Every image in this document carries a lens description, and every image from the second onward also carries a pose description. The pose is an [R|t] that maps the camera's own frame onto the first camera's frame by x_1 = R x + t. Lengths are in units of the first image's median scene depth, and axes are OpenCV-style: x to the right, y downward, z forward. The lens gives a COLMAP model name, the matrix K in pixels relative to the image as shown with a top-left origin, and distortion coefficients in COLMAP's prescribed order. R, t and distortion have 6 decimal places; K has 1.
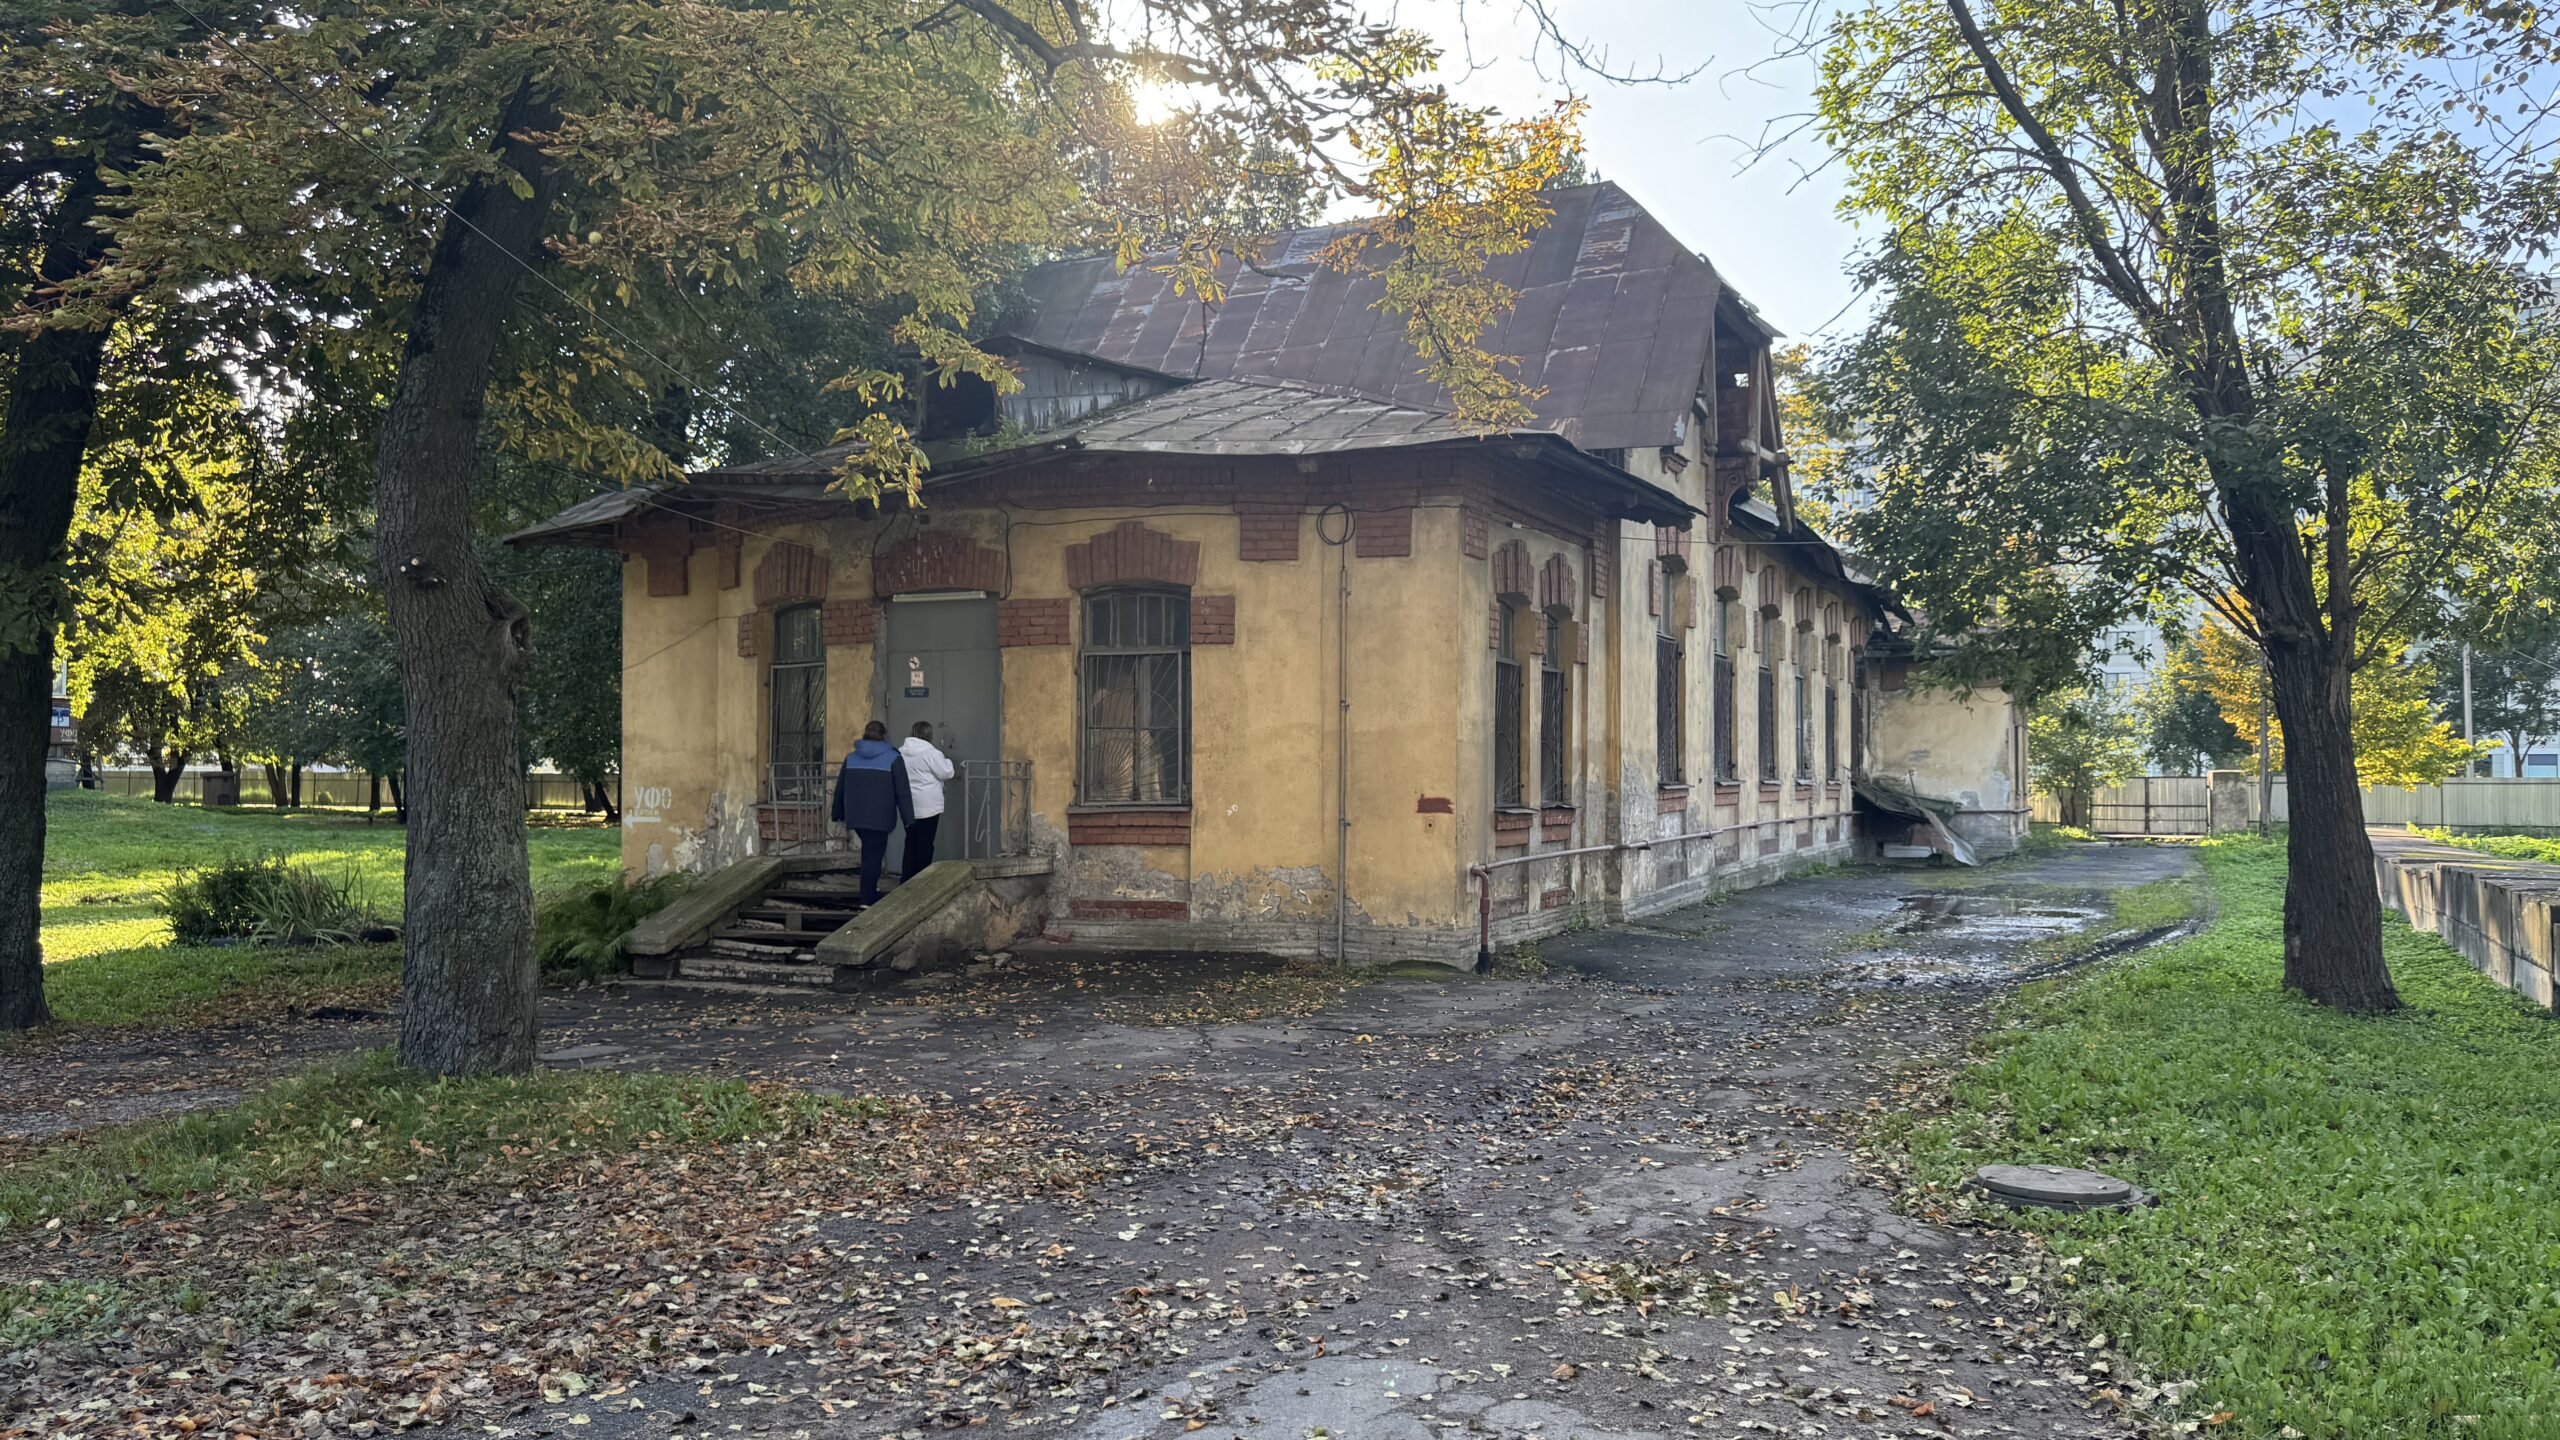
lens RADIAL K [[1819.1, 0, 1293.9], [0, 1819.1, 721.6], [0, 0, 1]] dist [0.058731, -0.098385]
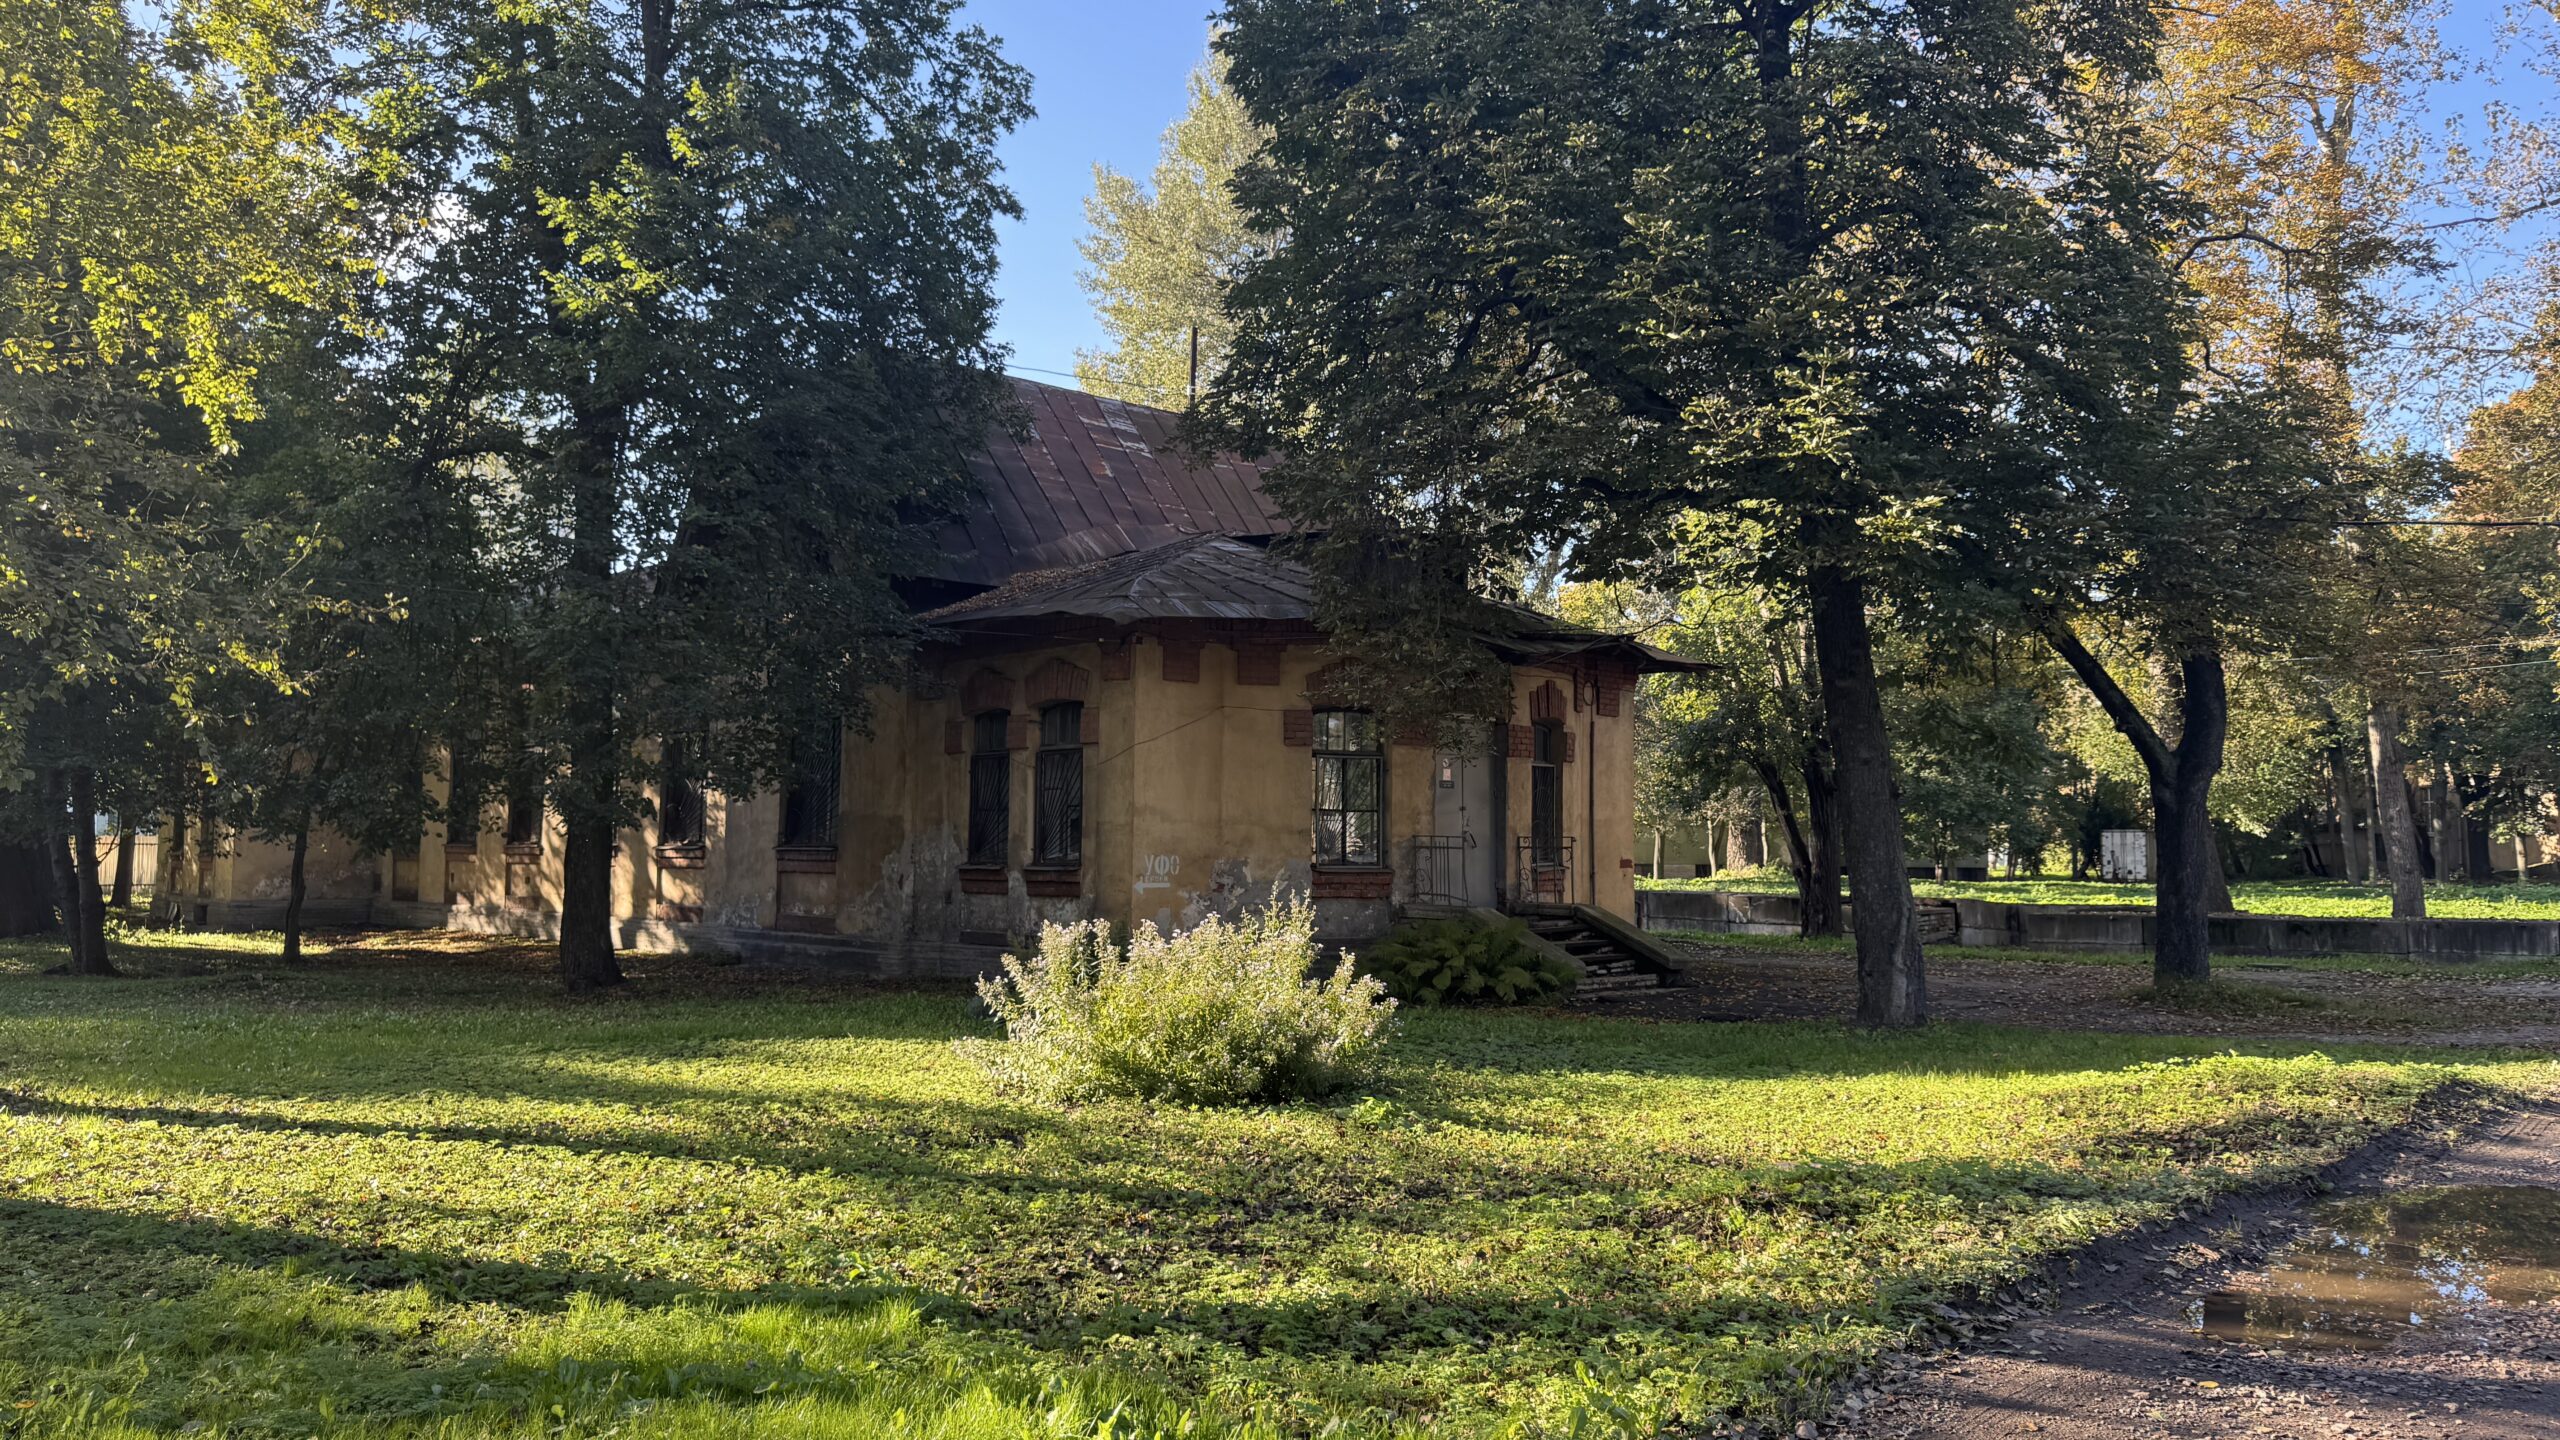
lens RADIAL K [[1819.1, 0, 1293.9], [0, 1819.1, 721.6], [0, 0, 1]] dist [0.058731, -0.098385]
pose [[0.371552, 0.065747, 0.926081, -1.589251], [-0.027494, 0.997831, -0.059810, 0.022712], [-0.928005, -0.003239, 0.372554, 0.629510]]
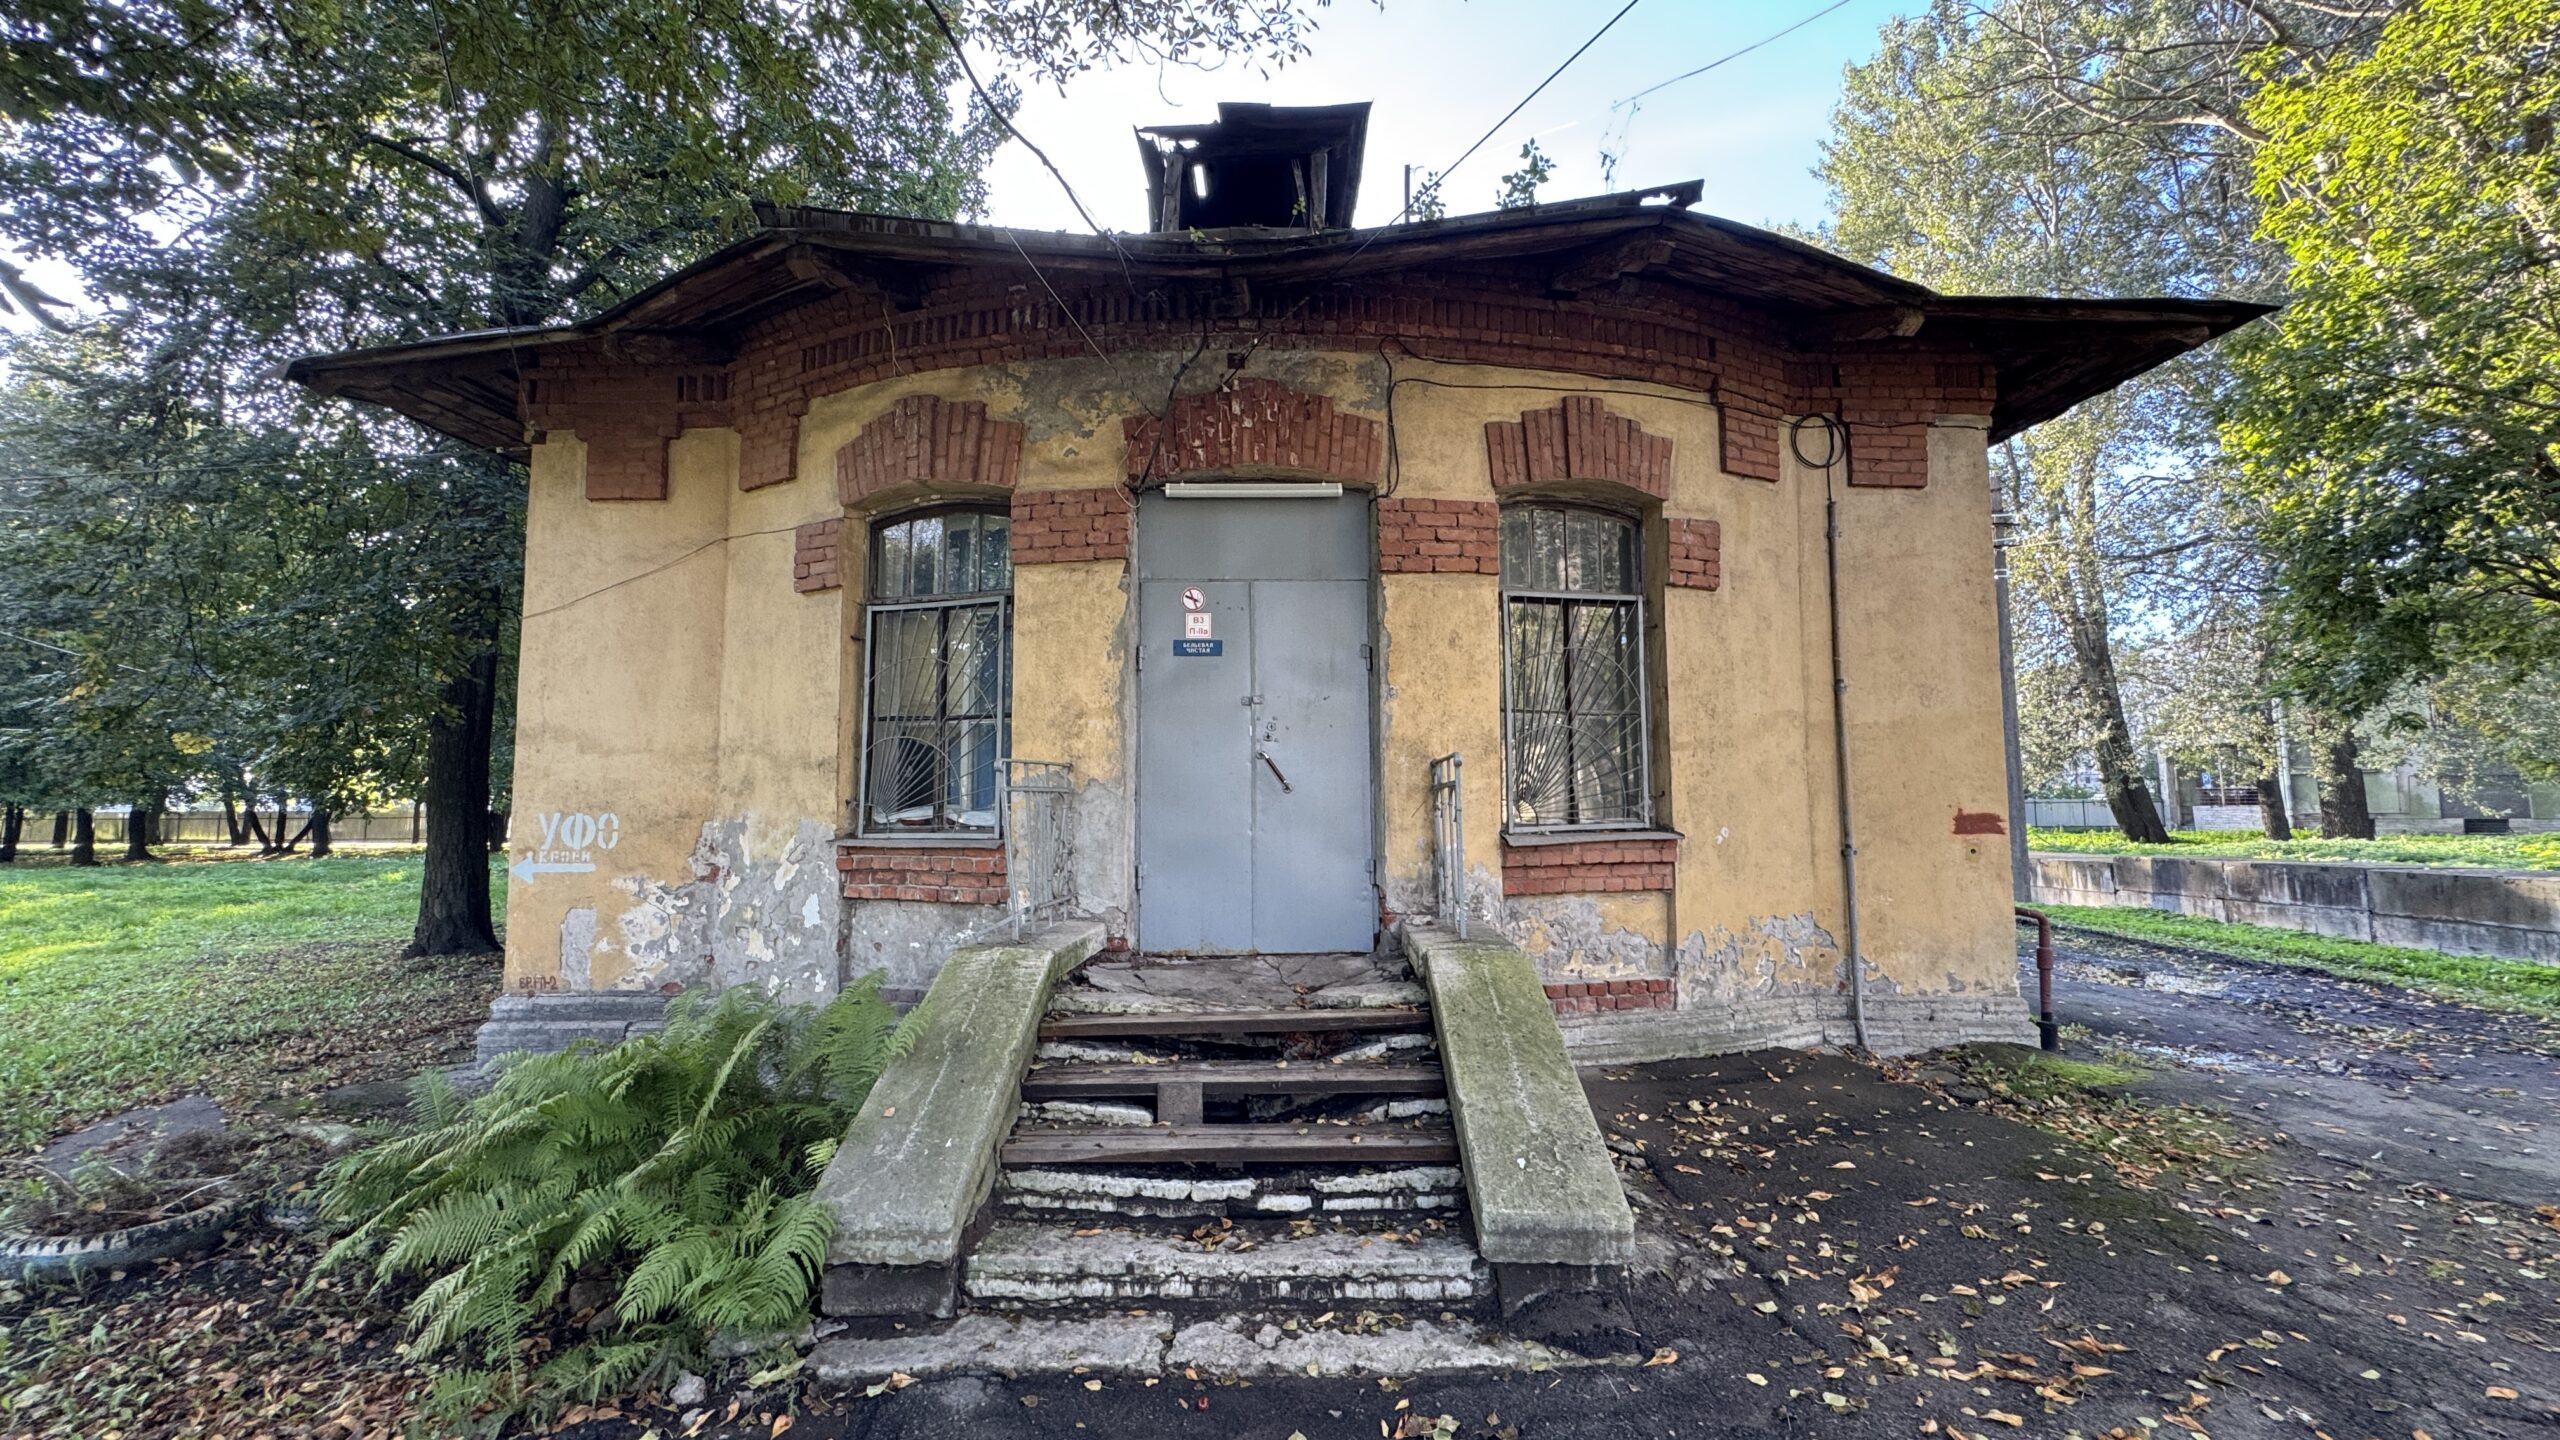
lens RADIAL K [[1033.6, 0, 1280.0], [0, 1033.6, 720.0], [0, 0, 1]] dist [-0.013954, -0.000017]
pose [[0.907940, 0.030355, 0.418000, -0.340177], [-0.004127, 0.997973, -0.063510, 0.030748], [-0.419081, 0.055938, 0.906224, 0.716162]]
